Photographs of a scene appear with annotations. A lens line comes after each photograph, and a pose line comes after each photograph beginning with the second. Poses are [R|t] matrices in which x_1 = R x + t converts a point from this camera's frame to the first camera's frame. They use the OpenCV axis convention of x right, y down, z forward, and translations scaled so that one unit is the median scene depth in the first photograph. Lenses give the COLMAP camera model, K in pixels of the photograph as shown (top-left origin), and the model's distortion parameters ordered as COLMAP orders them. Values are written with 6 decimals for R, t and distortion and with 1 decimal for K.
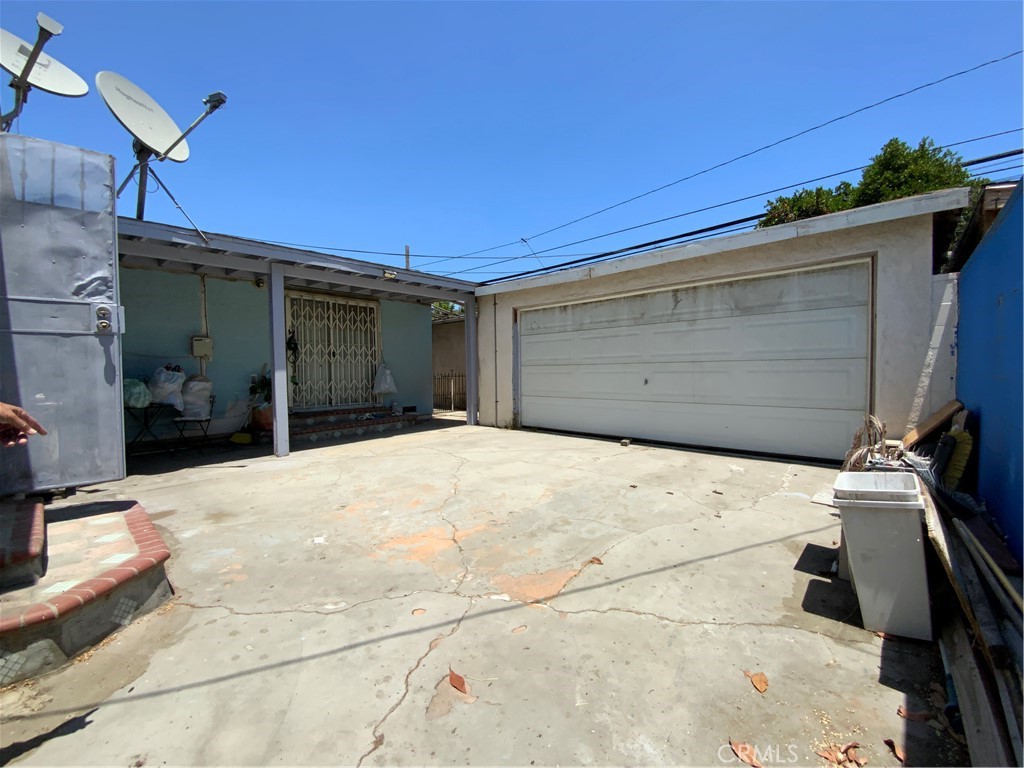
lens RADIAL K [[418.4, 0, 512.8], [0, 418.4, 385.9], [0, 0, 1]] dist [0.011813, -0.006040]
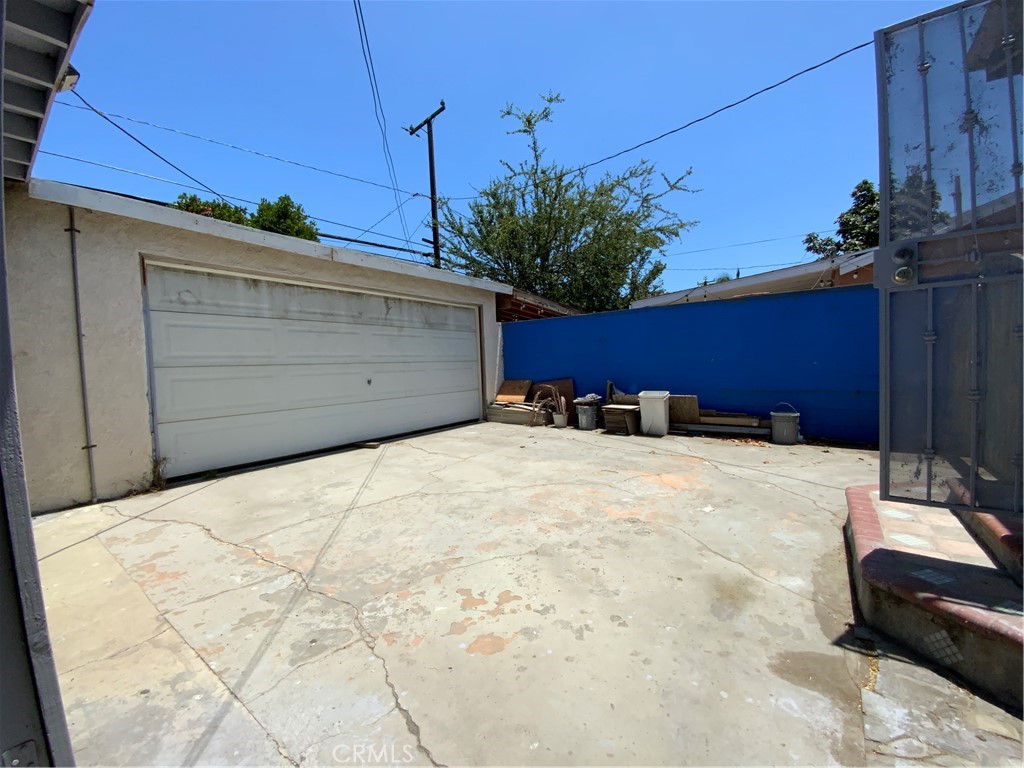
lens RADIAL K [[418.4, 0, 513.3], [0, 418.4, 382.7], [0, 0, 1]] dist [0.011813, -0.006040]
pose [[-0.118801, -0.024197, 0.992623, -0.781456], [0.073171, 0.996771, 0.033056, -0.017133], [-0.990218, 0.076559, -0.116647, 0.849208]]
